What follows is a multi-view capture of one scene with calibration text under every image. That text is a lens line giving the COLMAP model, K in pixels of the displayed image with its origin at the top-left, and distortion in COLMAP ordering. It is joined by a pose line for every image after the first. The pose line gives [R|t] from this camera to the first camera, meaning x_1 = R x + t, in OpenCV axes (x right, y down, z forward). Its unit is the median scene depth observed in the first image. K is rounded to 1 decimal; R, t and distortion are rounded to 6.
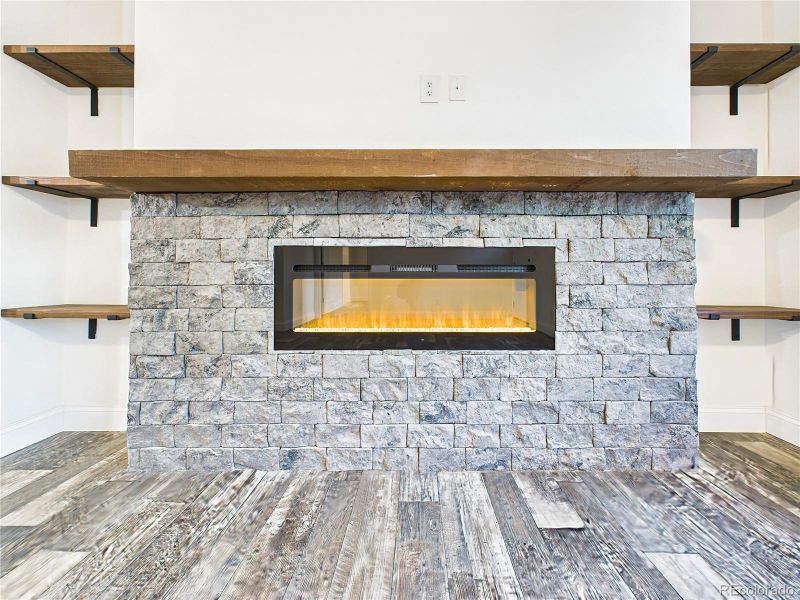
lens RADIAL K [[317.1, 0, 413.8], [0, 317.1, 274.0], [0, 0, 1]] dist [0.002167, -0.000514]
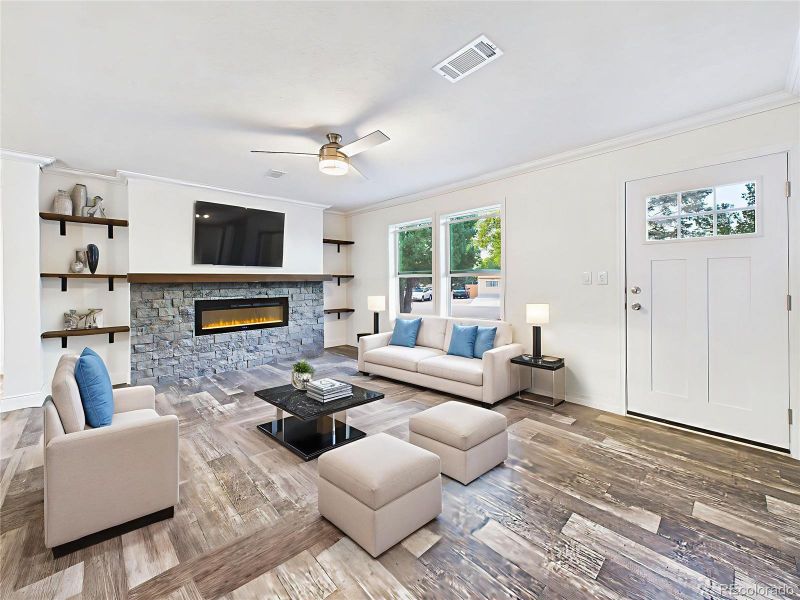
lens RADIAL K [[317.1, 0, 398.2], [0, 317.1, 279.0], [0, 0, 1]] dist [0.002167, -0.000514]
pose [[0.728841, -0.004144, 0.684671, -1.078007], [-0.001178, 0.999973, 0.007307, -0.310341], [-0.684682, -0.006132, 0.728816, -2.406603]]
